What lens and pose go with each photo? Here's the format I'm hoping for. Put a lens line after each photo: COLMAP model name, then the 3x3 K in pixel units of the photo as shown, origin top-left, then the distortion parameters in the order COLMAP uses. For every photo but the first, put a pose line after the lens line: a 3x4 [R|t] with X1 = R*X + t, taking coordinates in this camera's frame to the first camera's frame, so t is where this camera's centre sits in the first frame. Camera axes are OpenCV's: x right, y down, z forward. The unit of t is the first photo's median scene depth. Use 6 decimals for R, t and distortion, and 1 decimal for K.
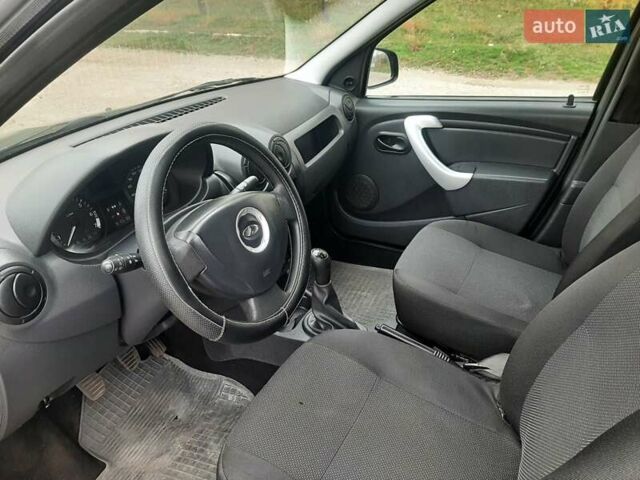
lens RADIAL K [[493.6, 0, 324.7], [0, 493.6, 238.7], [0, 0, 1]] dist [0.063356, -0.115454]
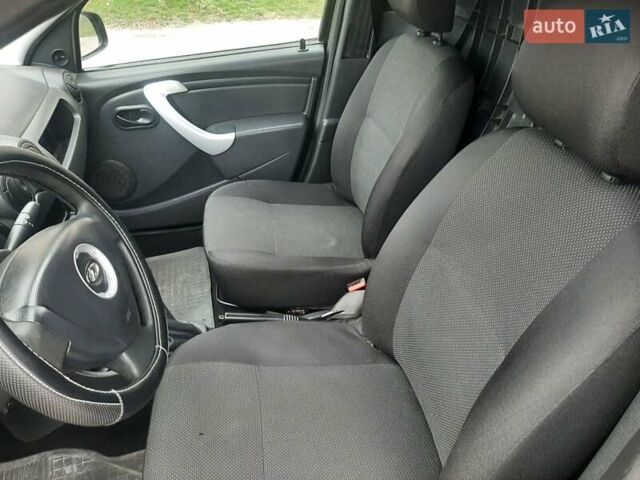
lens RADIAL K [[493.6, 0, 324.7], [0, 493.6, 238.7], [0, 0, 1]] dist [0.063356, -0.115454]
pose [[0.800722, -0.327282, 0.501727, -0.117463], [0.280102, 0.944914, 0.169355, -0.048993], [-0.529516, 0.004928, 0.848286, 0.077851]]
